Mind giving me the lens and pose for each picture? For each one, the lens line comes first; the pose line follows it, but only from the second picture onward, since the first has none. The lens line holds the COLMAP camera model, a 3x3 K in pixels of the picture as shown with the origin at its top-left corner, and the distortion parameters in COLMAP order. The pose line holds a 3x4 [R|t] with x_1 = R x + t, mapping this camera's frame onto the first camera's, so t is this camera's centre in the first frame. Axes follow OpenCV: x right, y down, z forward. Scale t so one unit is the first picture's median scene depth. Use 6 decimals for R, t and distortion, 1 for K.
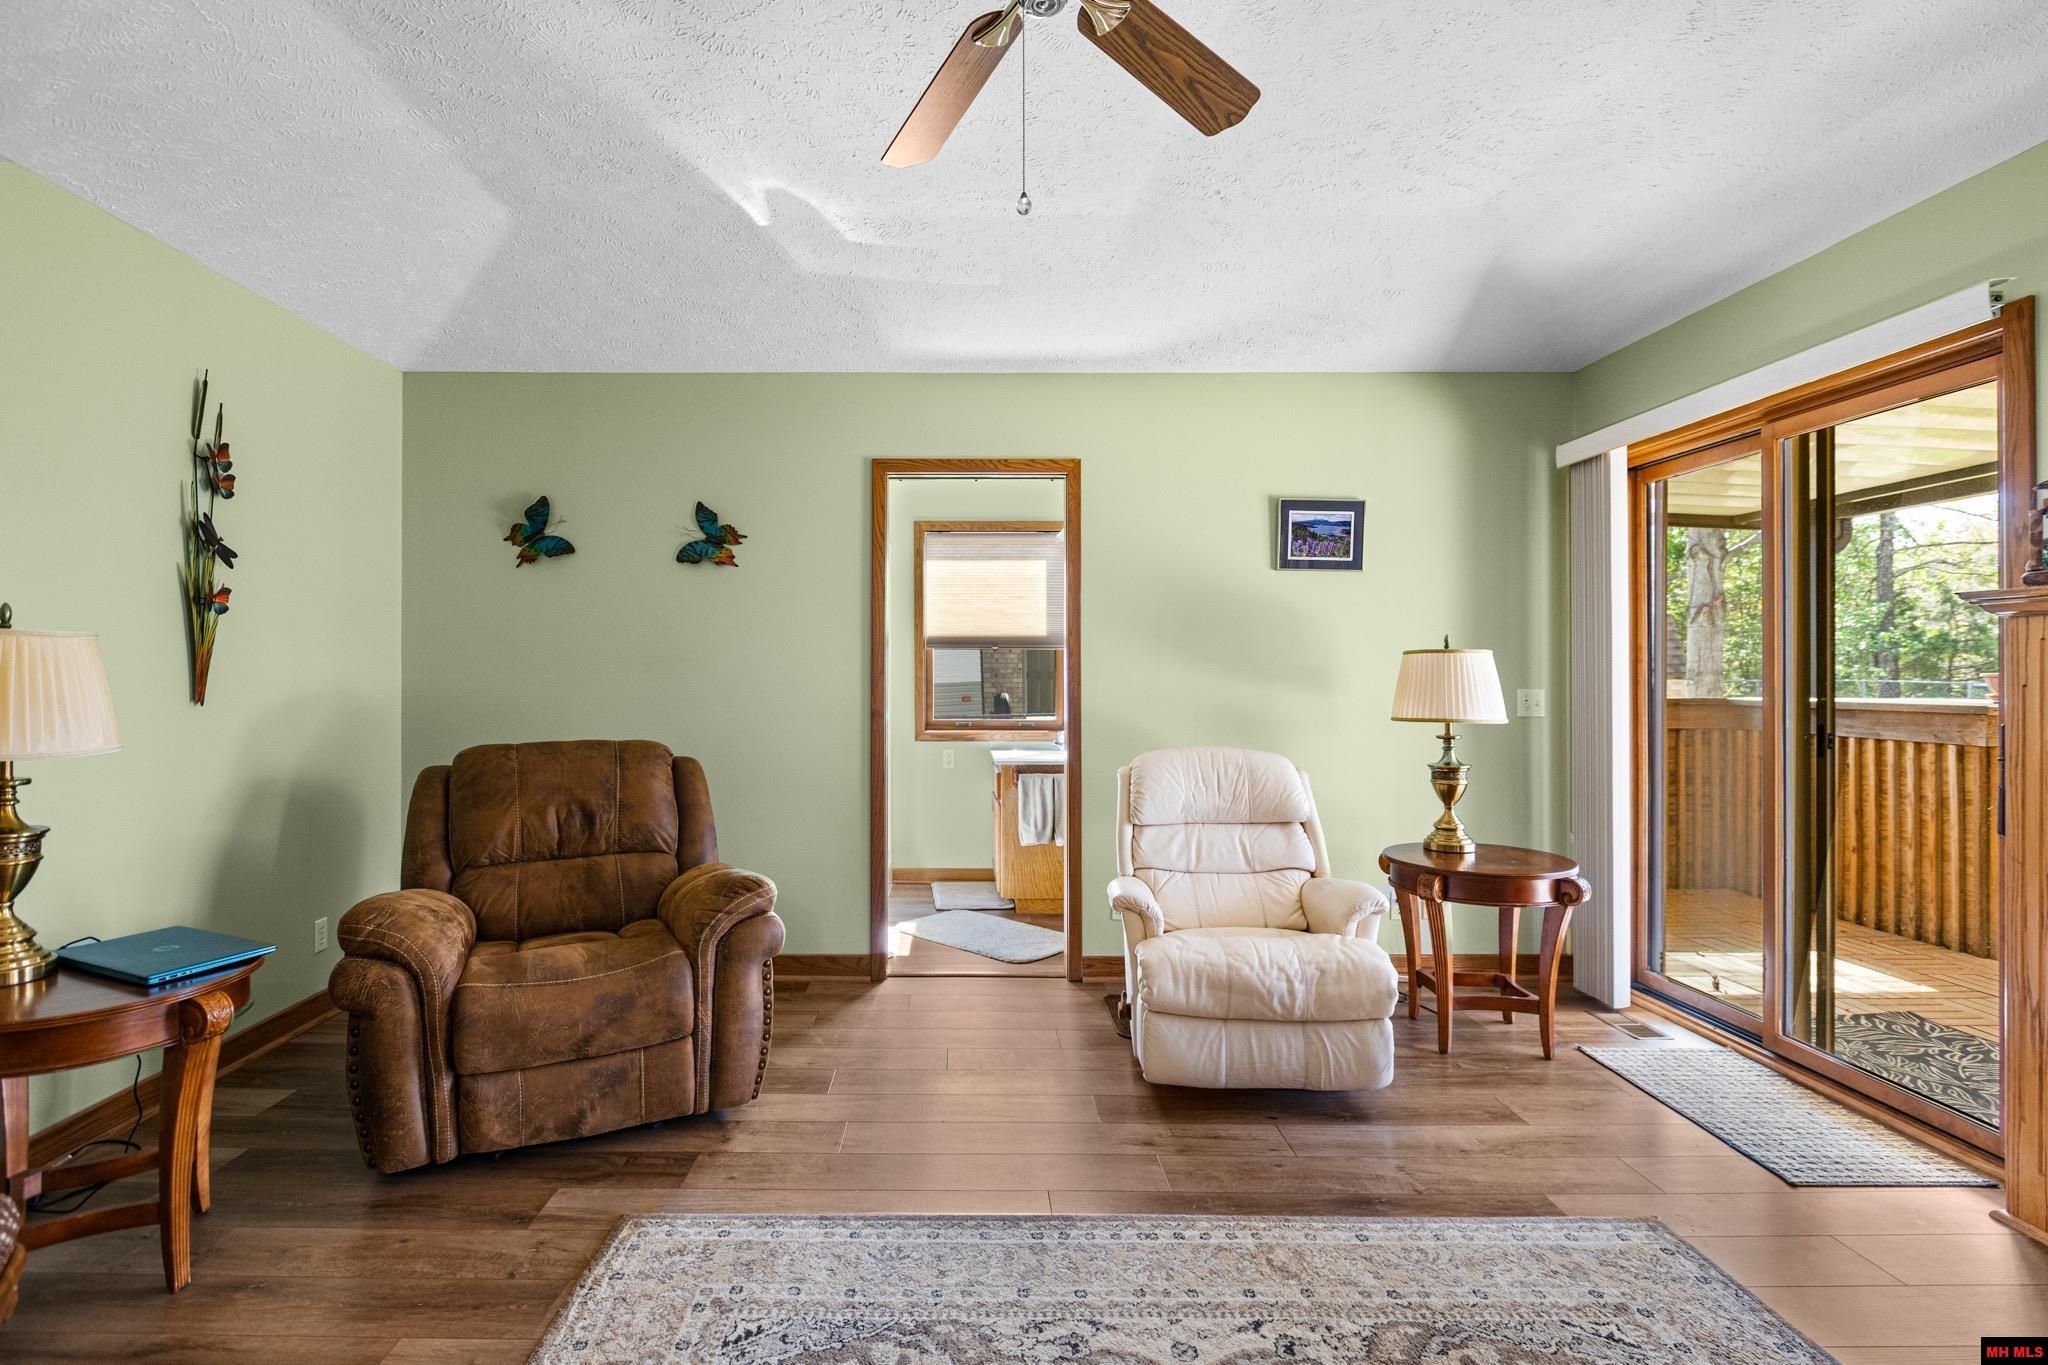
lens RADIAL K [[954.7, 0, 948.5], [0, 954.7, 680.5], [0, 0, 1]] dist [-0.008925, 0.000456]
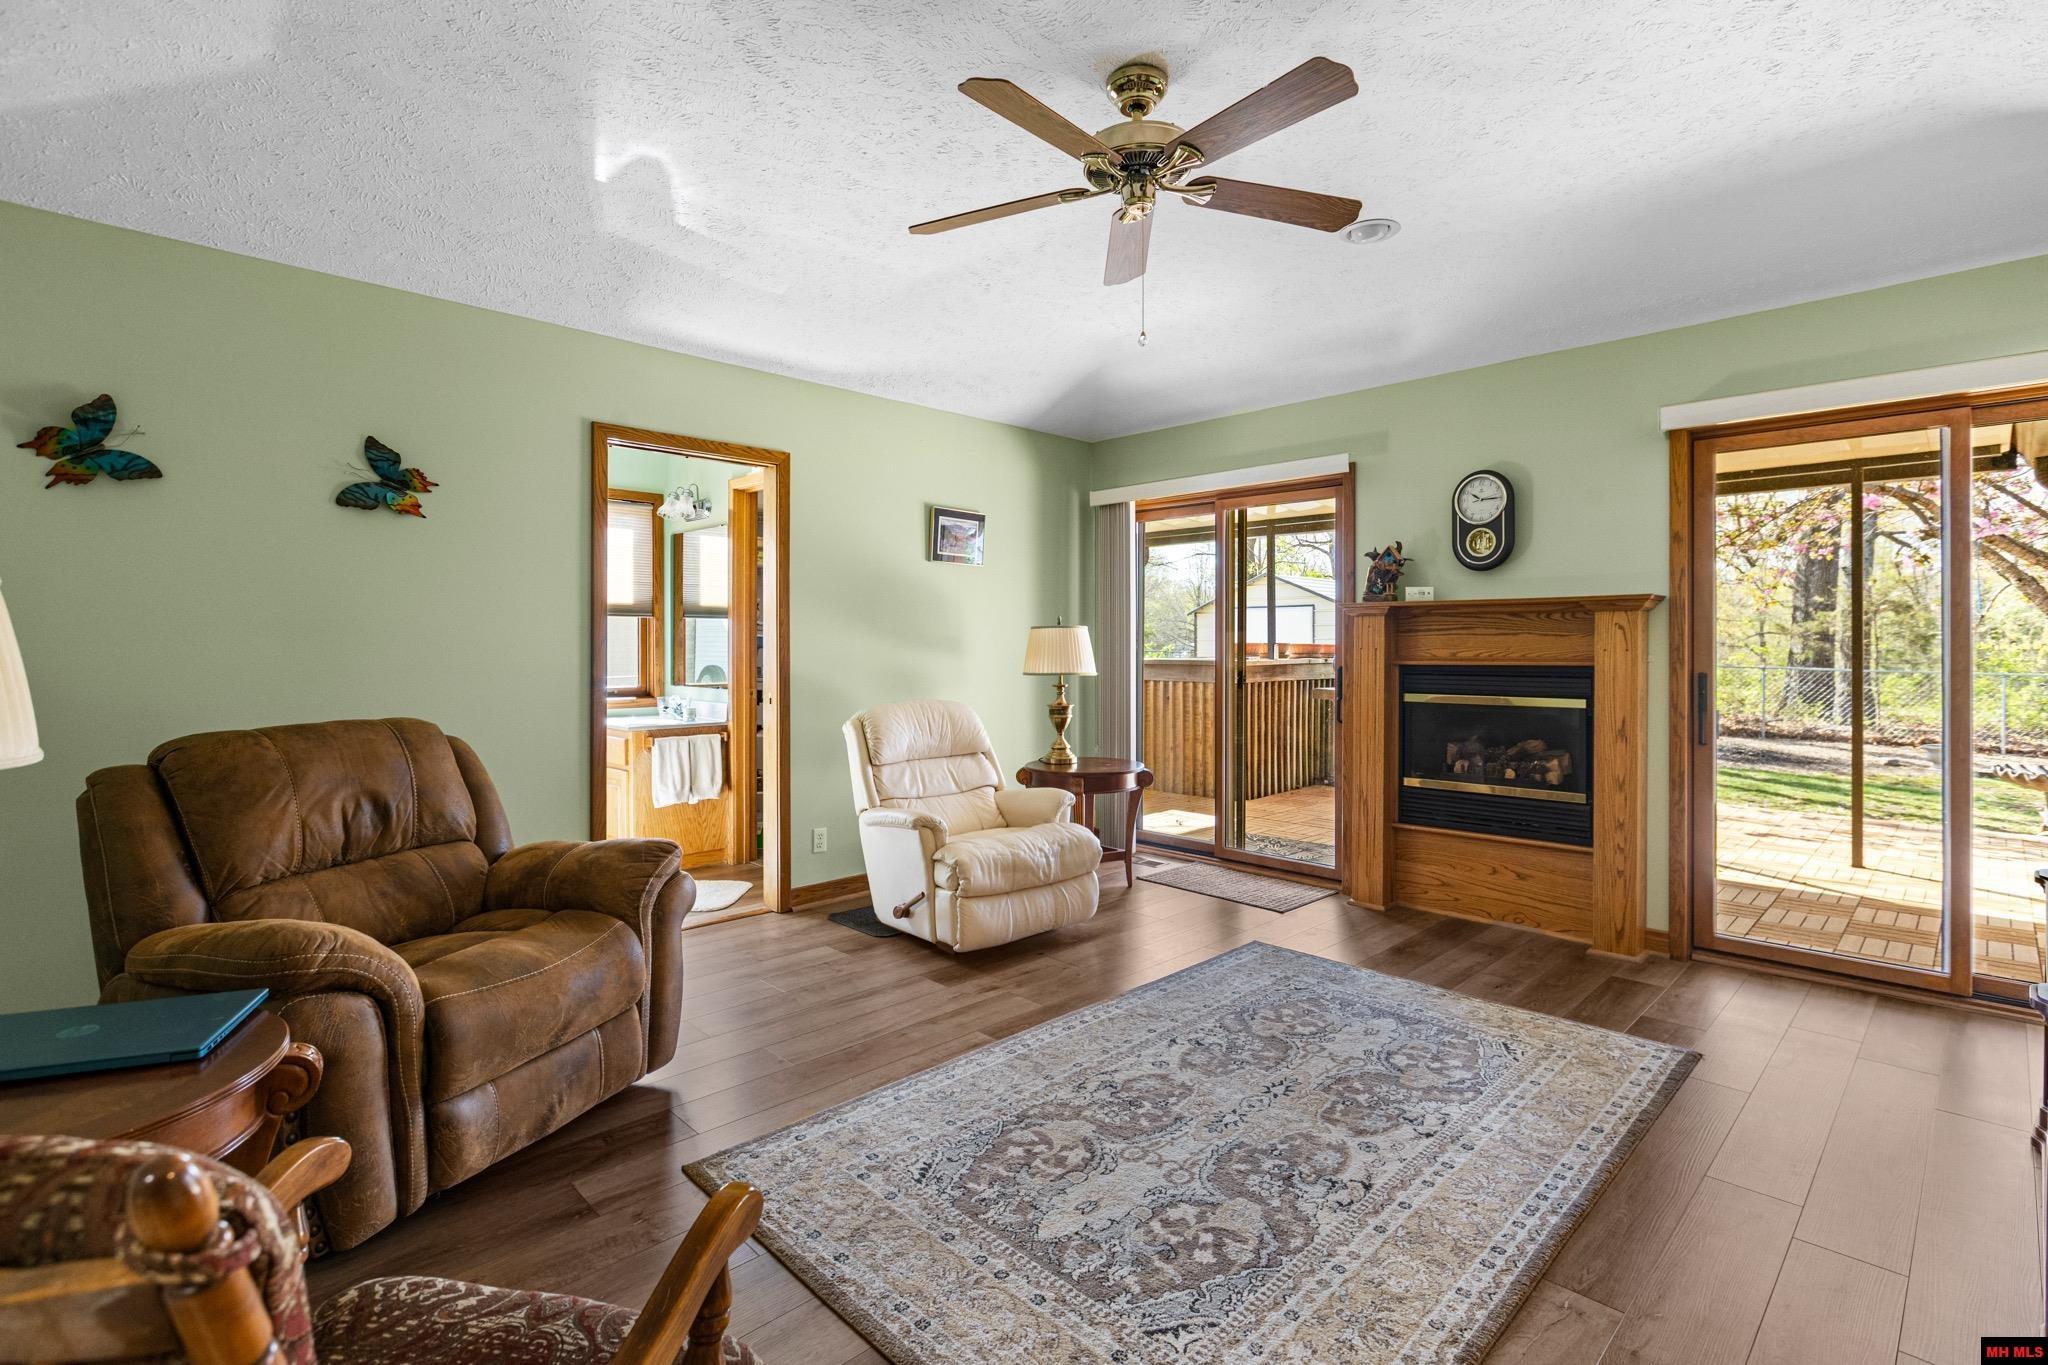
lens RADIAL K [[934.5, 0, 997.7], [0, 934.5, 652.7], [0, 0, 1]] dist [-0.004732, -0.000003]
pose [[0.725664, -0.005426, 0.688028, -0.535963], [0.001836, 0.999981, 0.005949, -0.000106], [-0.688047, -0.003053, 0.725660, 0.023836]]
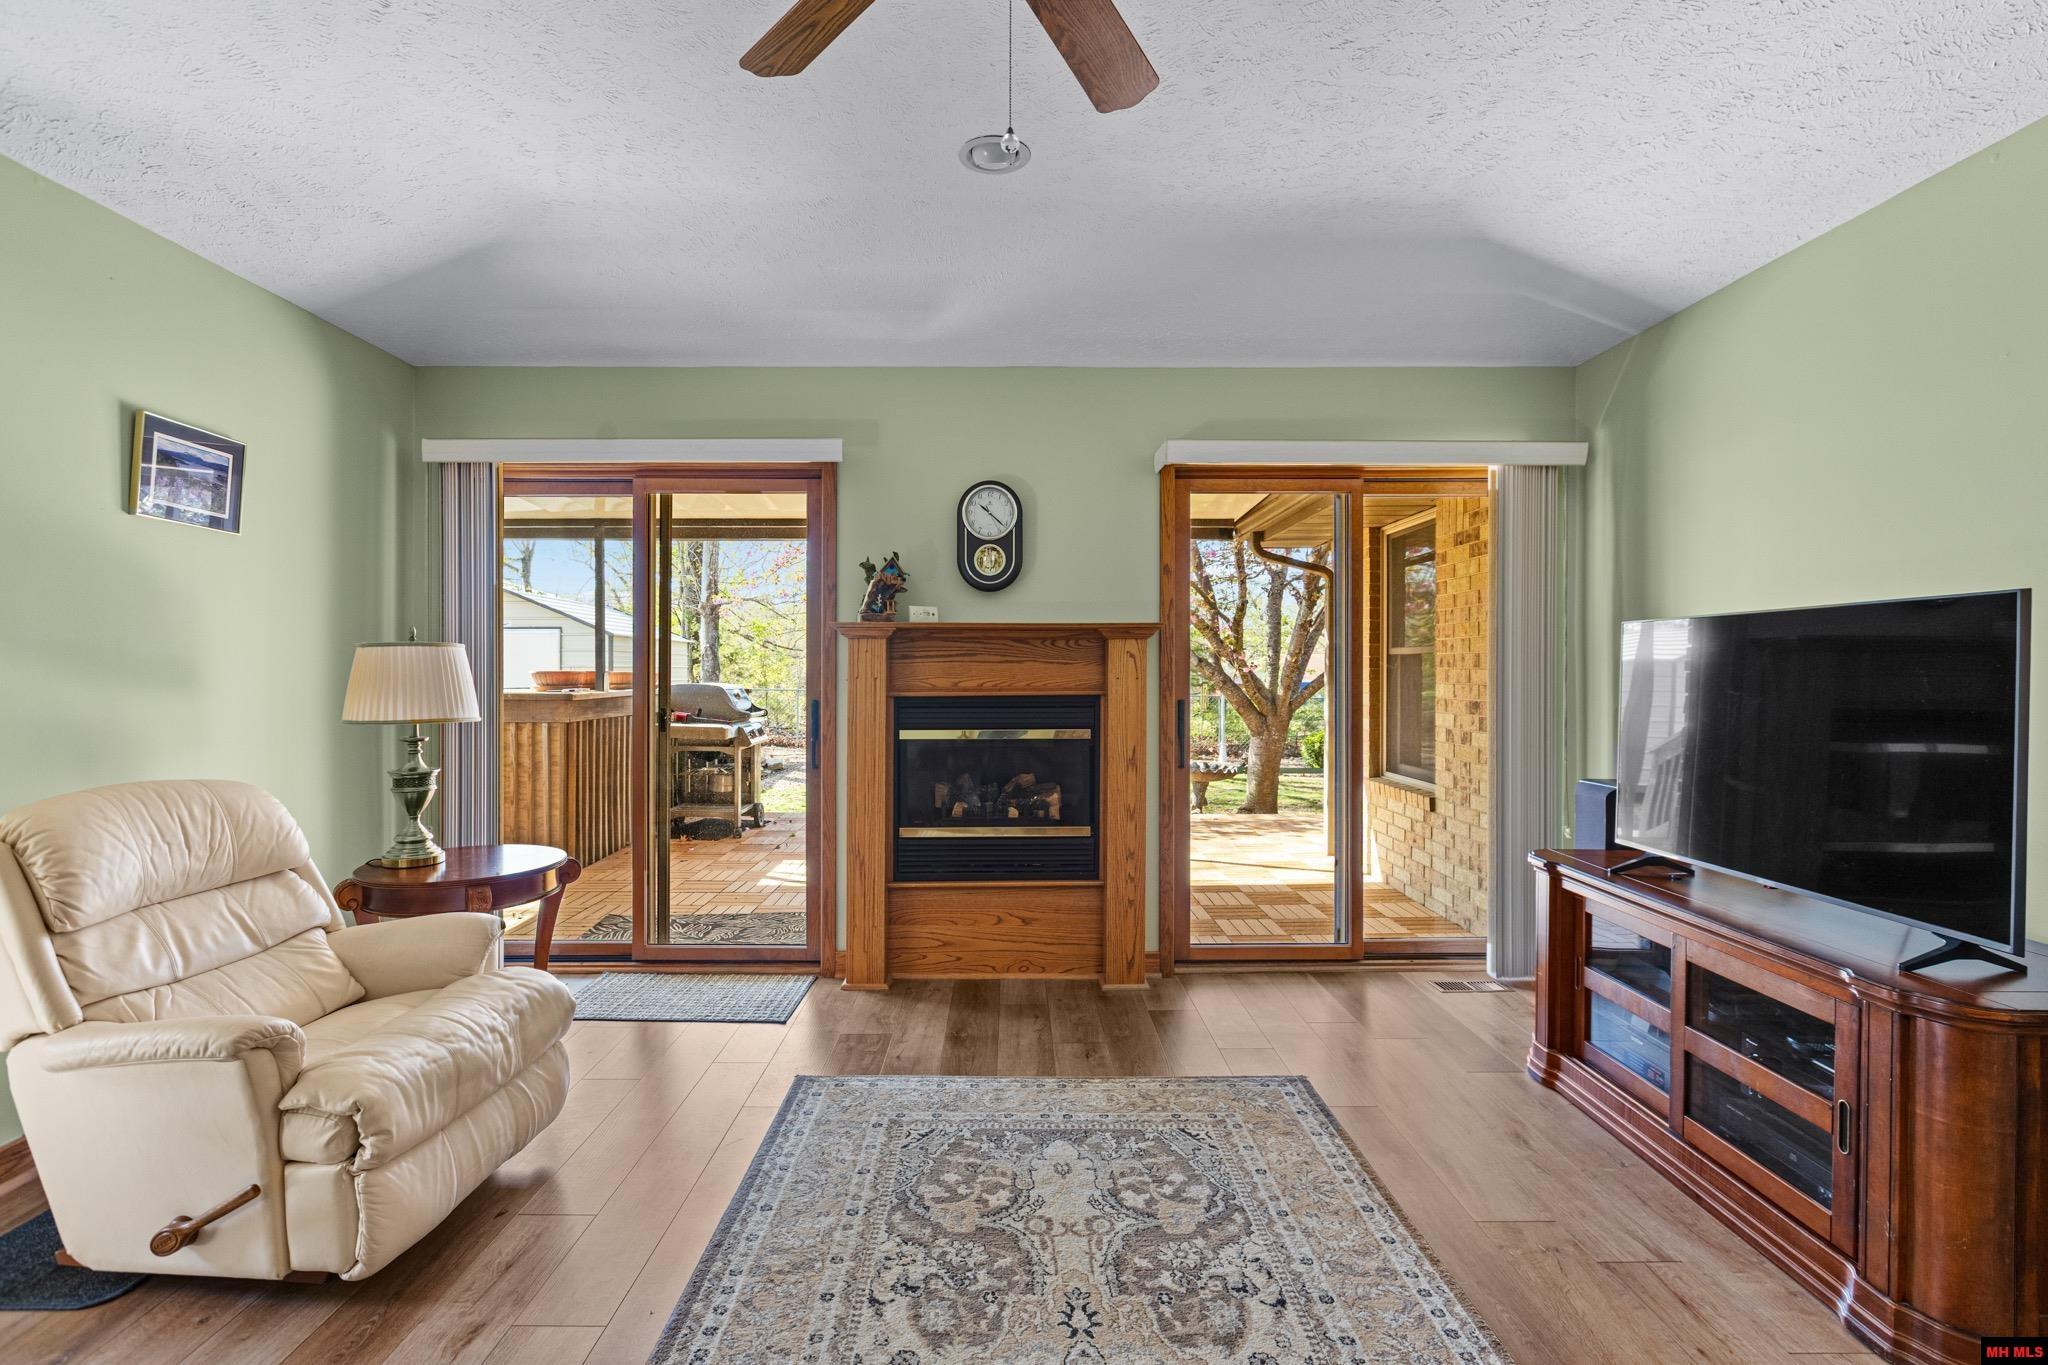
lens RADIAL K [[954.7, 0, 948.5], [0, 954.7, 680.5], [0, 0, 1]] dist [-0.008925, 0.000456]
pose [[0.005247, -0.006505, 0.999965, -0.377489], [0.003471, 0.999973, 0.006487, -0.000766], [-0.999980, 0.003437, 0.005269, 0.490678]]
